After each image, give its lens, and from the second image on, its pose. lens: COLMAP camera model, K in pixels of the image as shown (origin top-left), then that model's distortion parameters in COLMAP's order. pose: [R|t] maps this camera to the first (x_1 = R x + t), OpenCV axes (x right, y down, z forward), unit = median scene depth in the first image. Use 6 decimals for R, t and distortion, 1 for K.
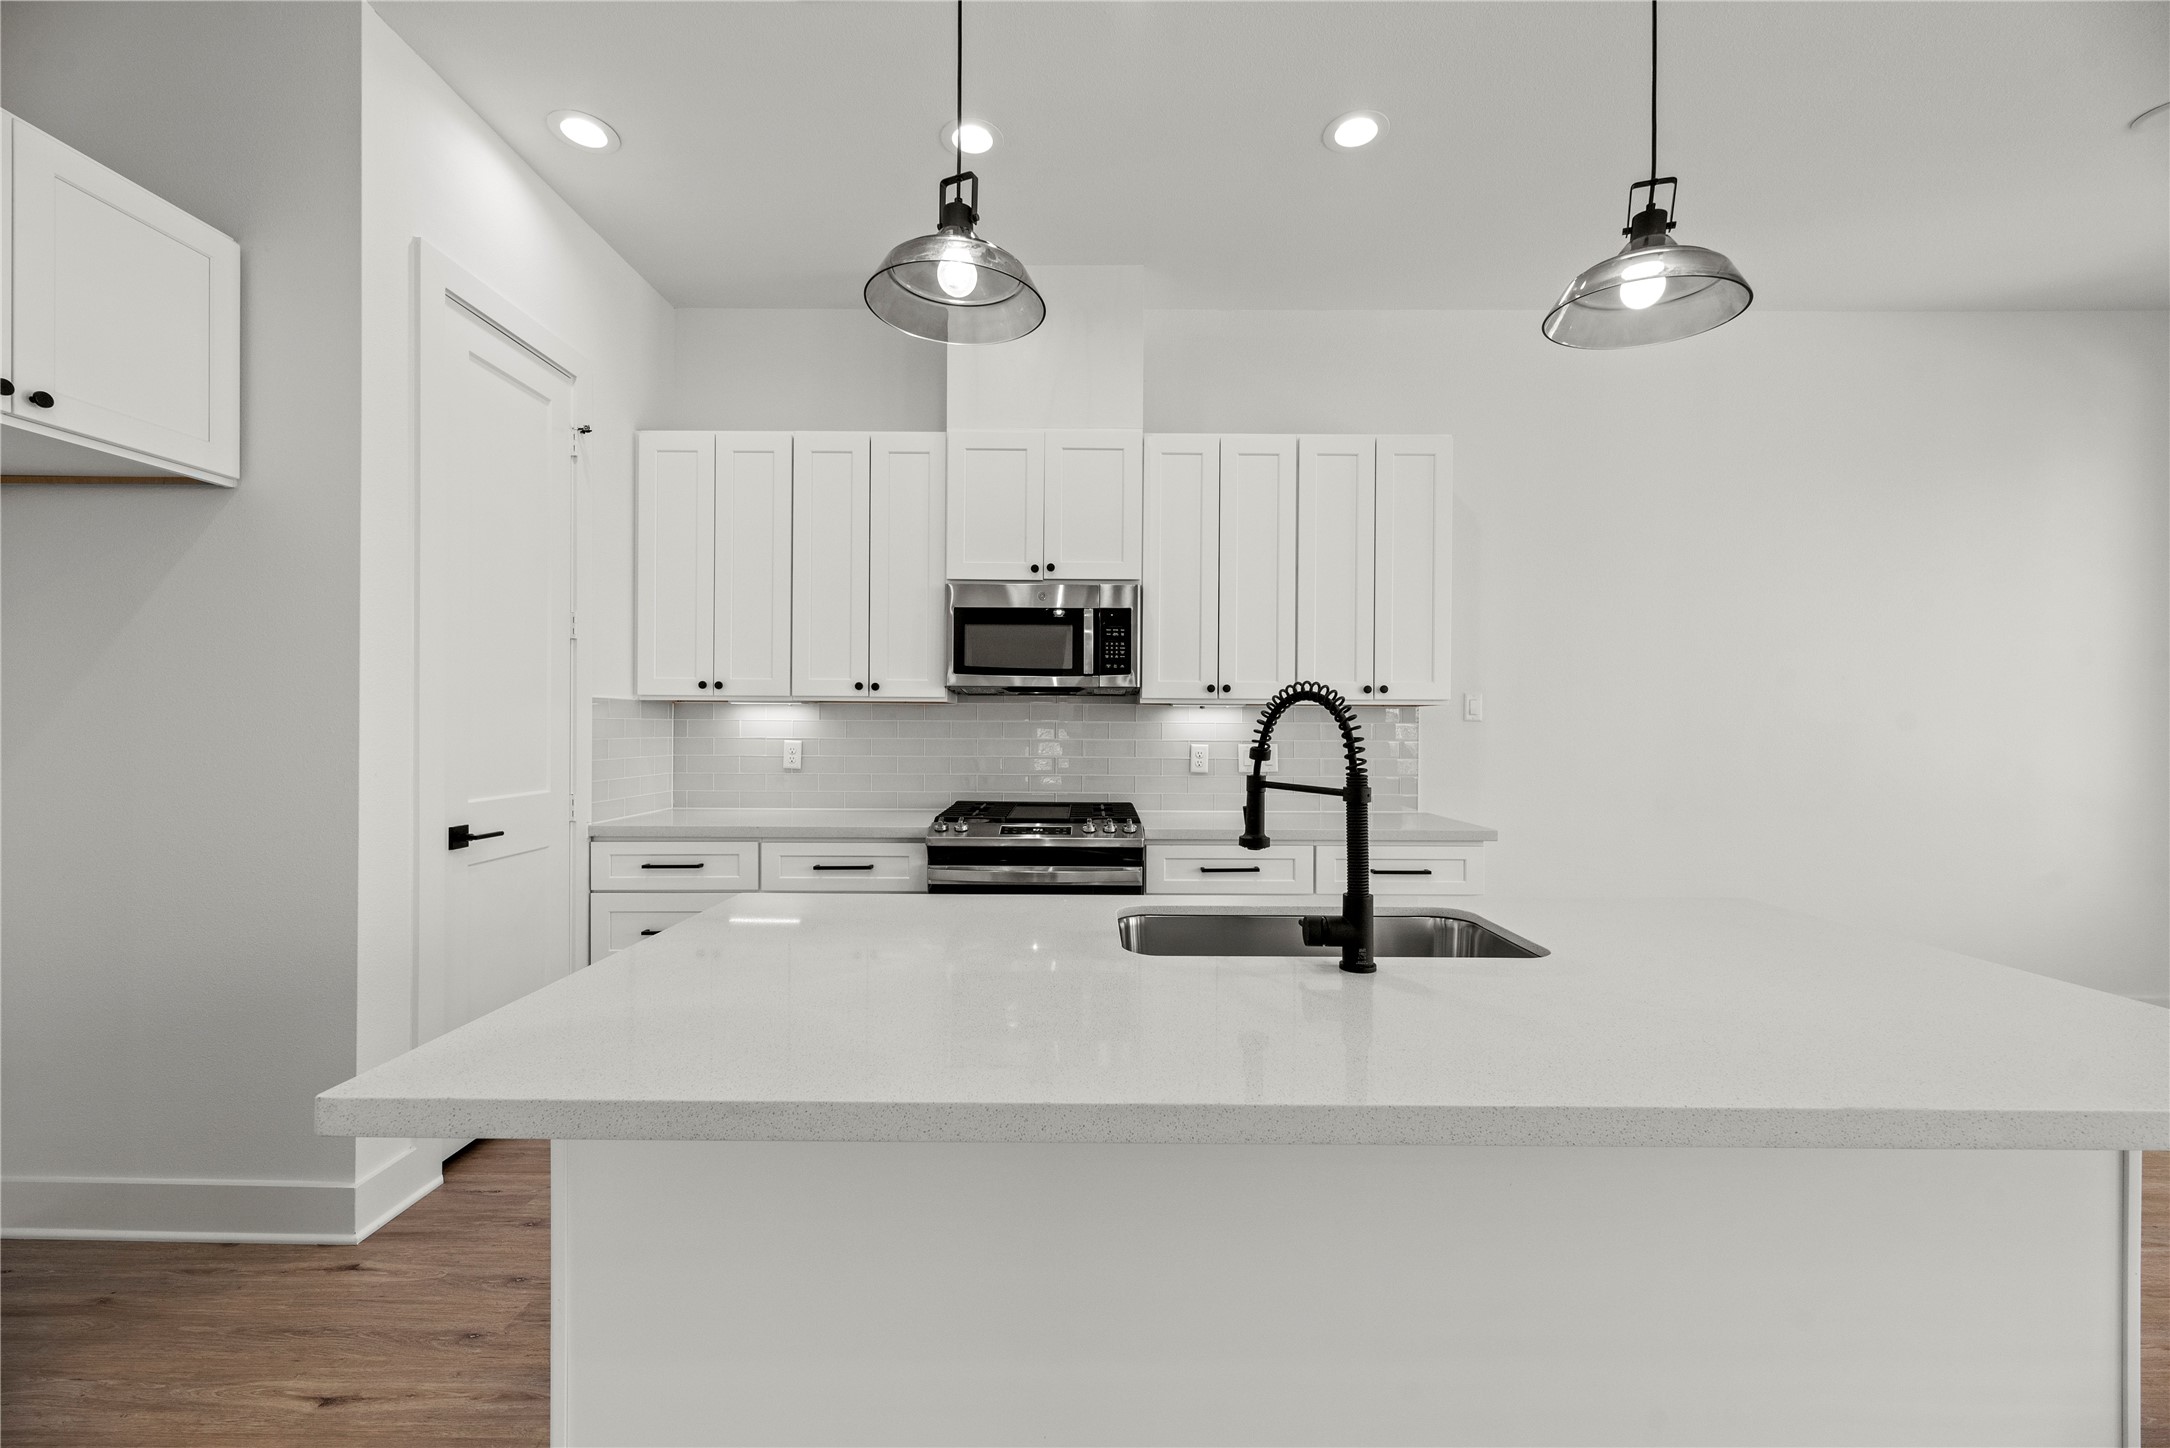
lens RADIAL K [[872.1, 0, 1084.3], [0, 872.1, 728.7], [0, 0, 1]] dist [0.001260, -0.008383]
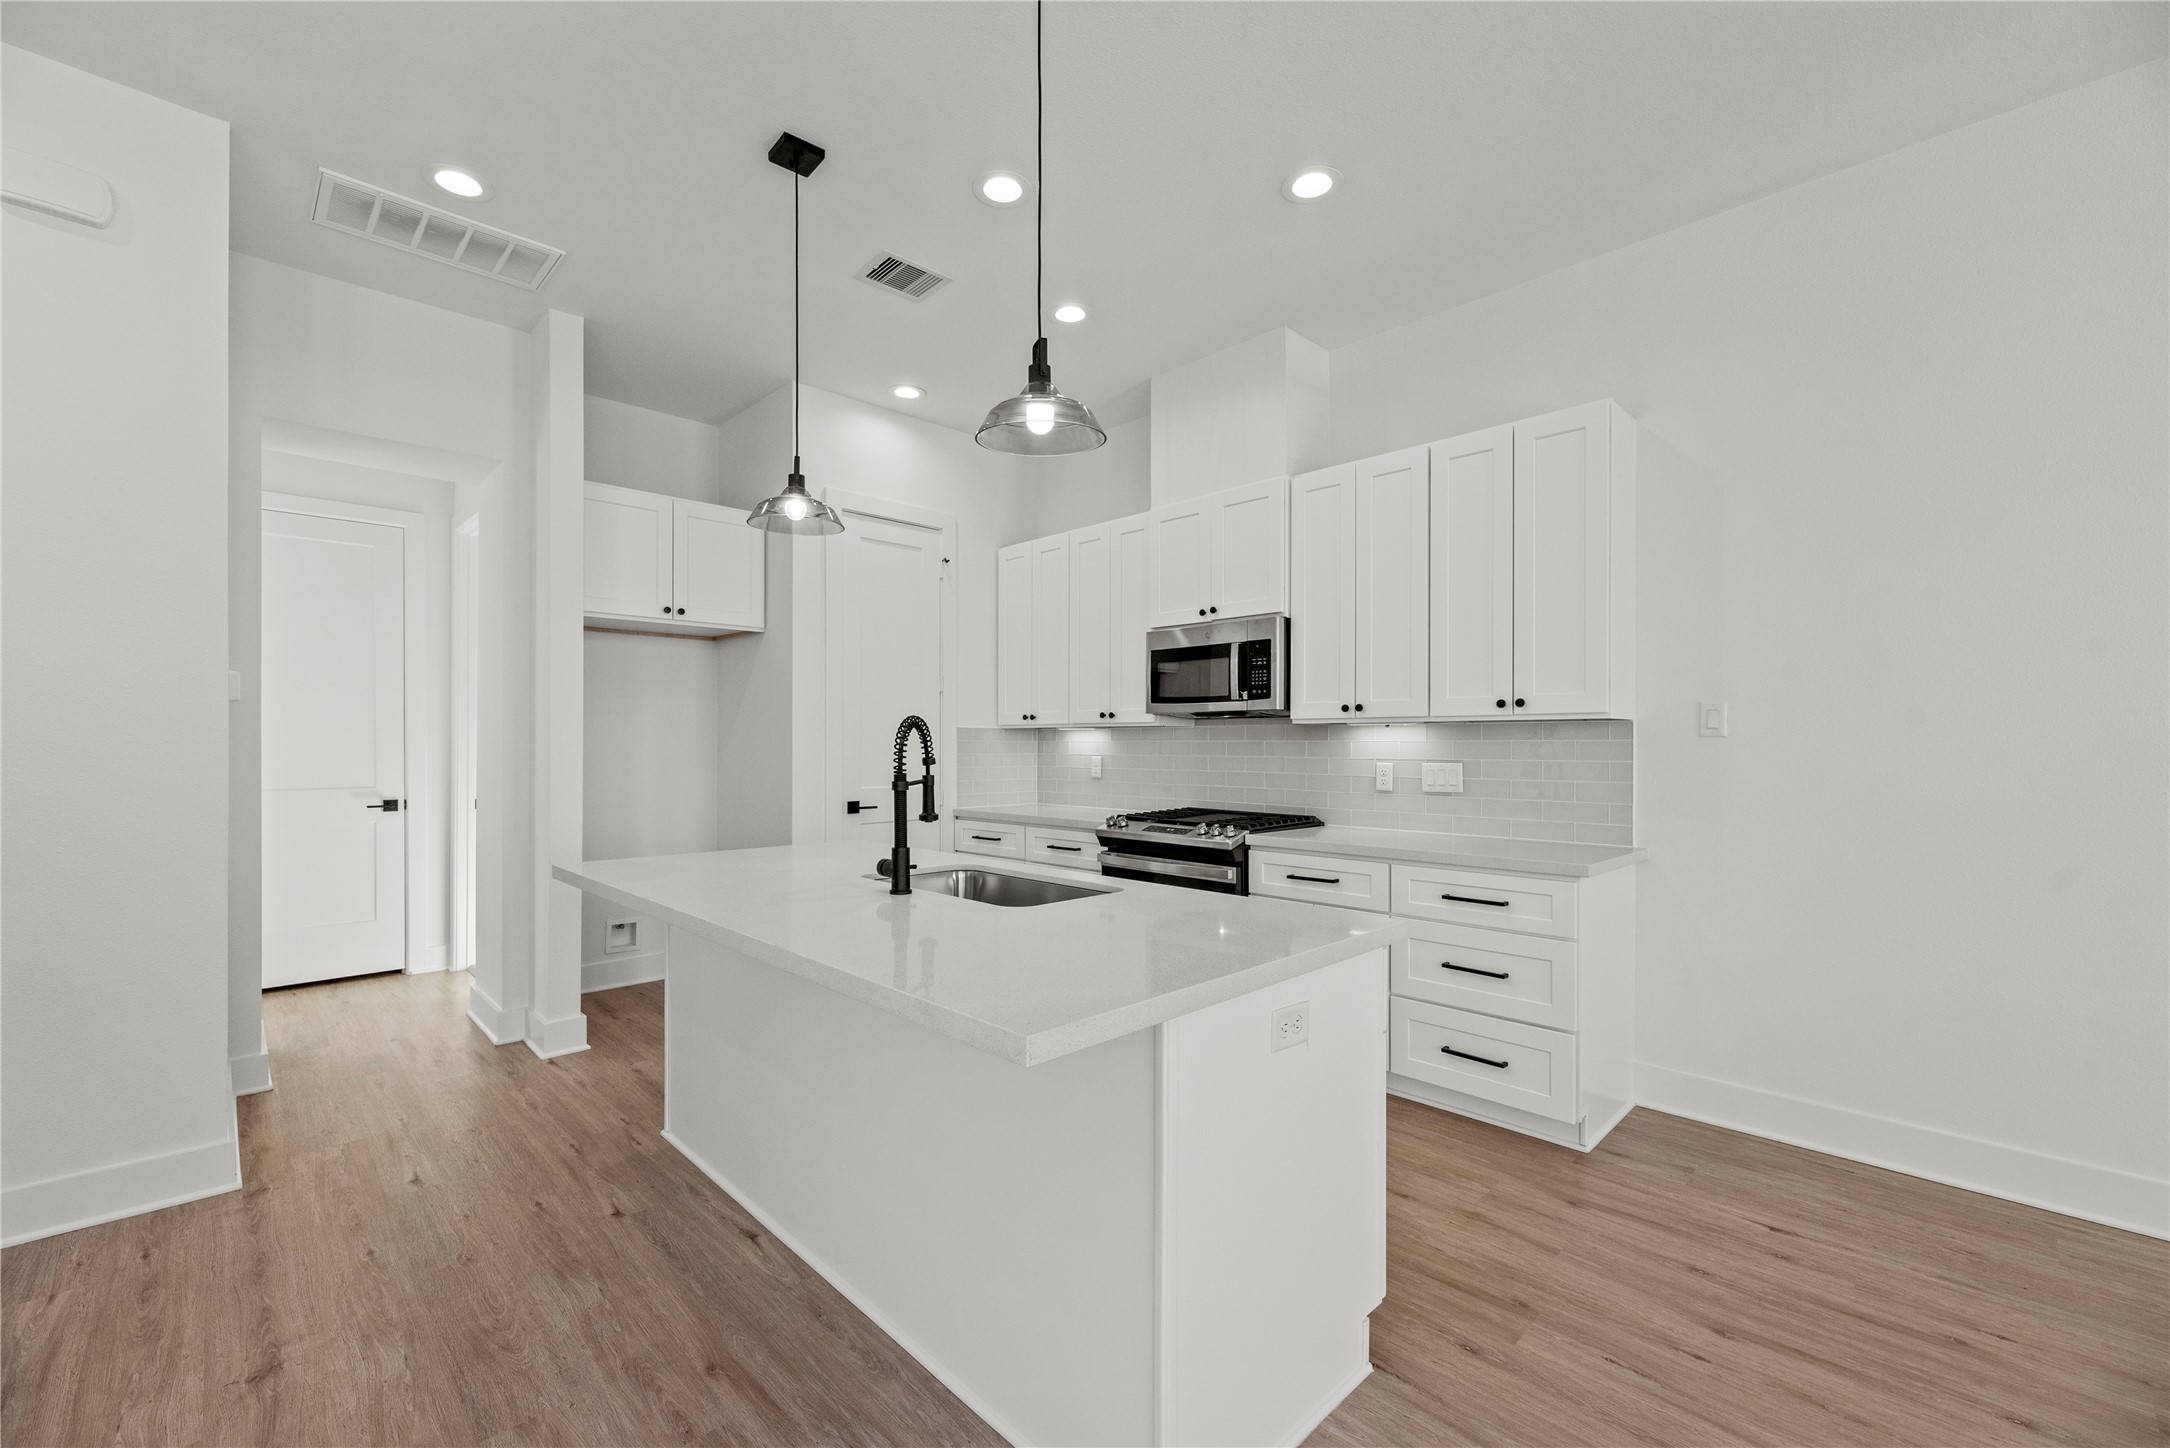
lens RADIAL K [[884.9, 0, 1077.5], [0, 884.9, 748.5], [0, 0, 1]] dist [-0.001321, 0.000099]
pose [[0.698237, -0.000454, -0.715867, 0.680247], [-0.000275, 1.000000, -0.000903, 0.002856], [0.715867, 0.000827, 0.698237, 0.033862]]
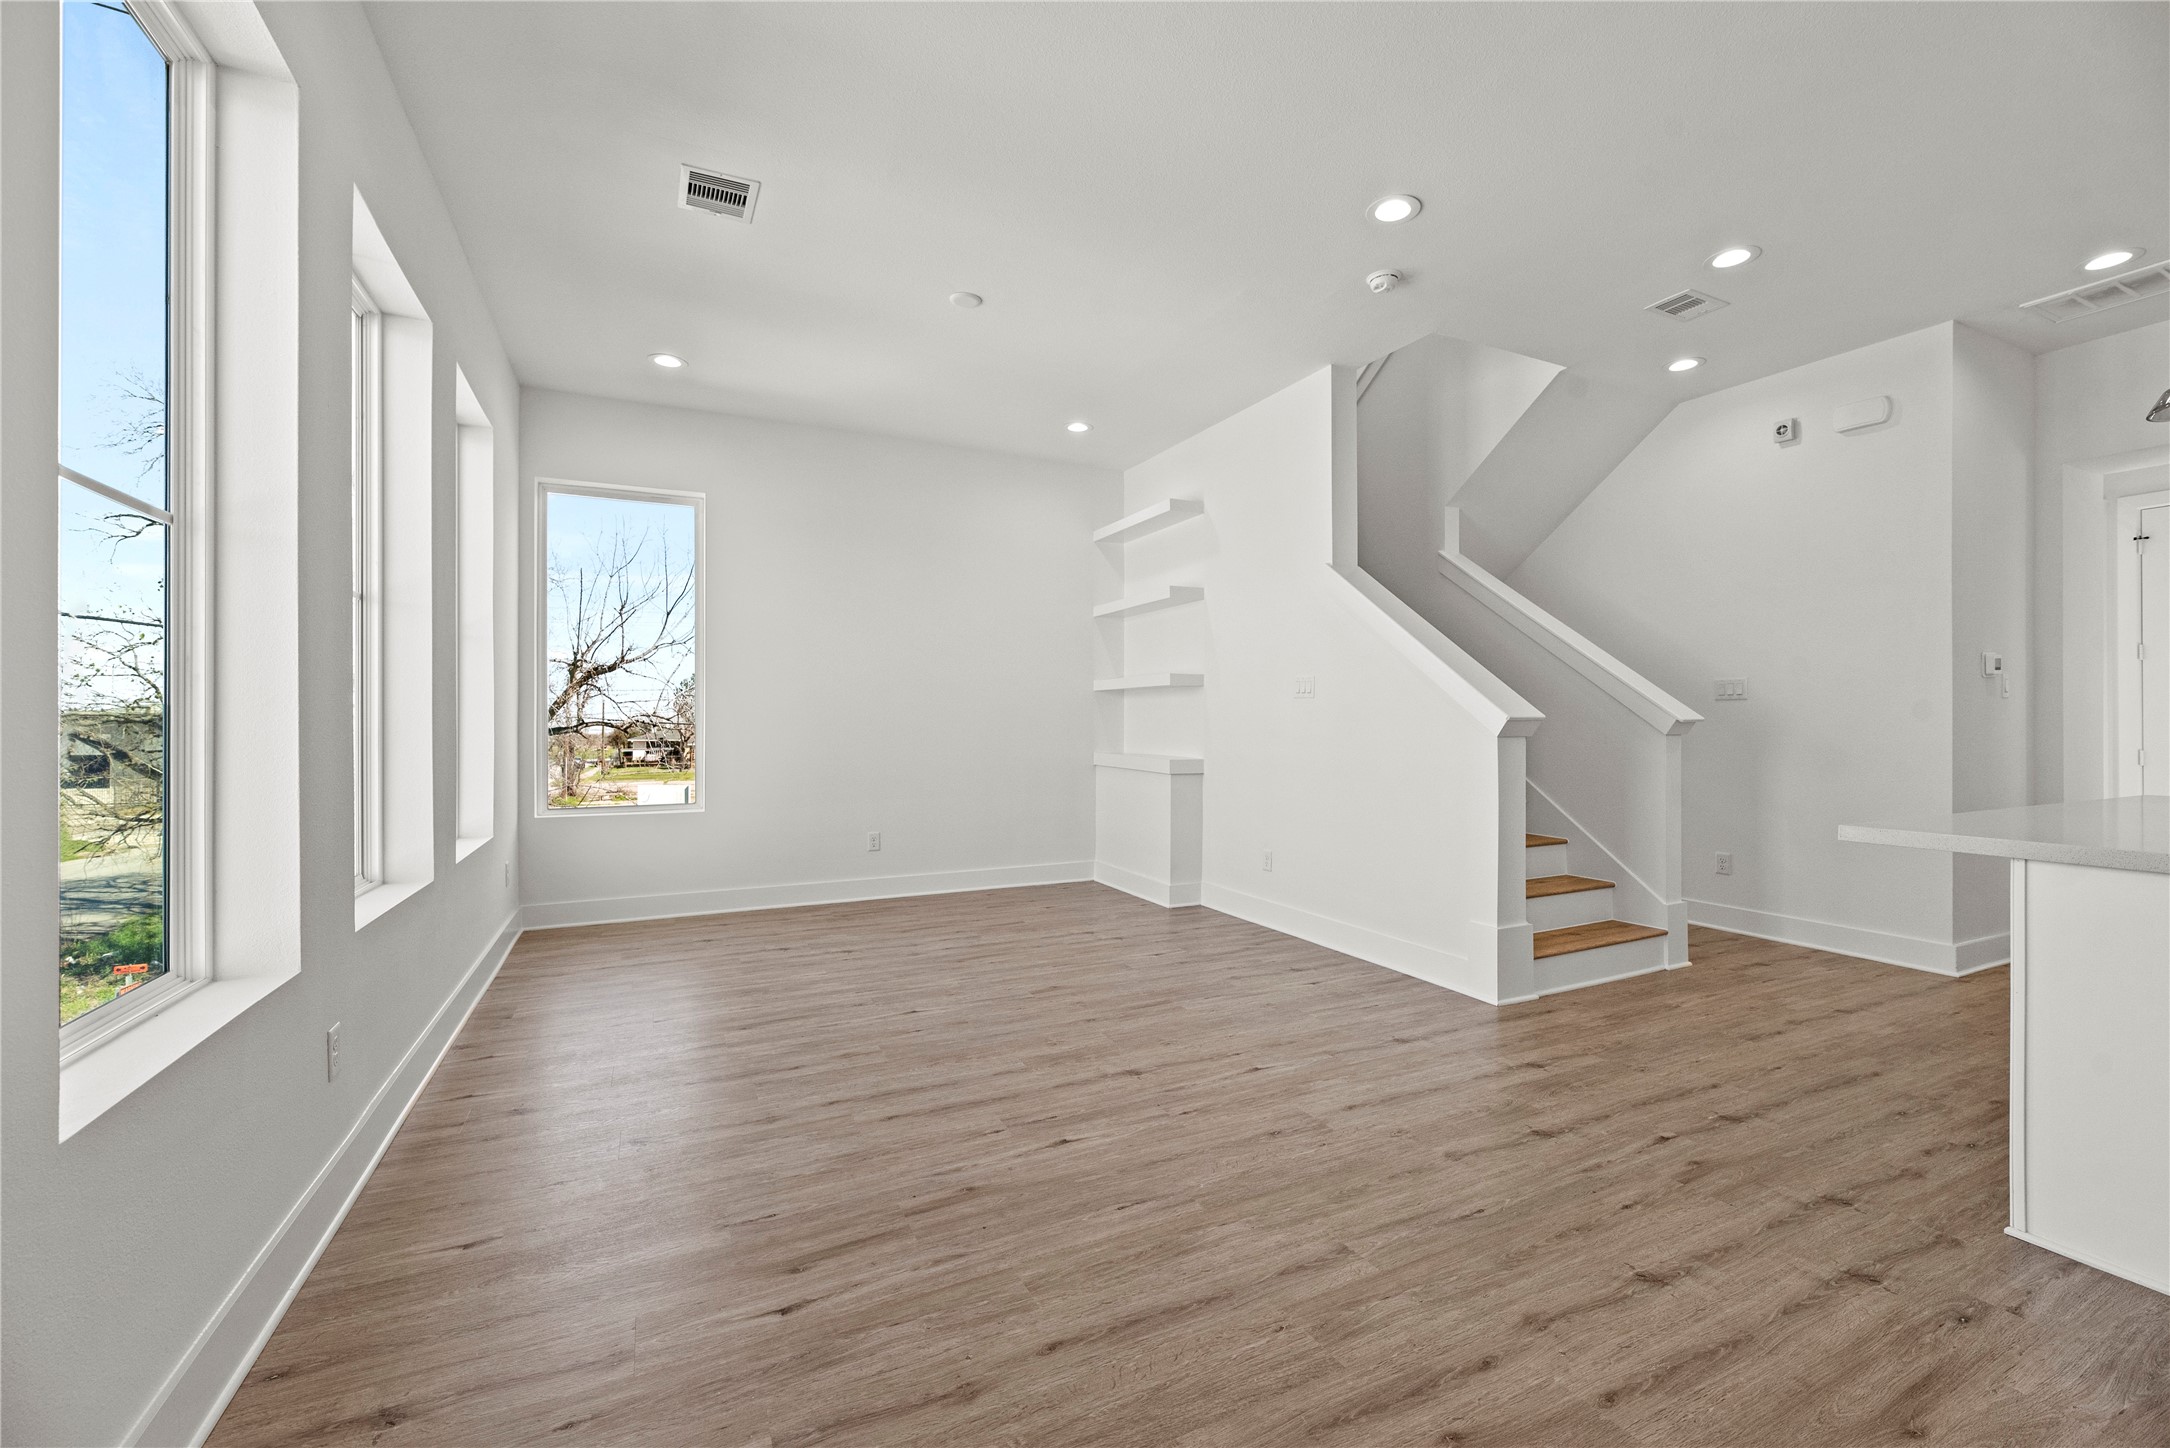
lens RADIAL K [[882.6, 0, 1087.4], [0, 882.6, 719.6], [0, 0, 1]] dist [-0.000940, 0.000089]
pose [[-0.894838, -0.008748, -0.446305, 1.249774], [-0.009083, 0.999958, -0.001390, 0.036661], [0.446299, 0.002810, -0.894880, 0.597939]]
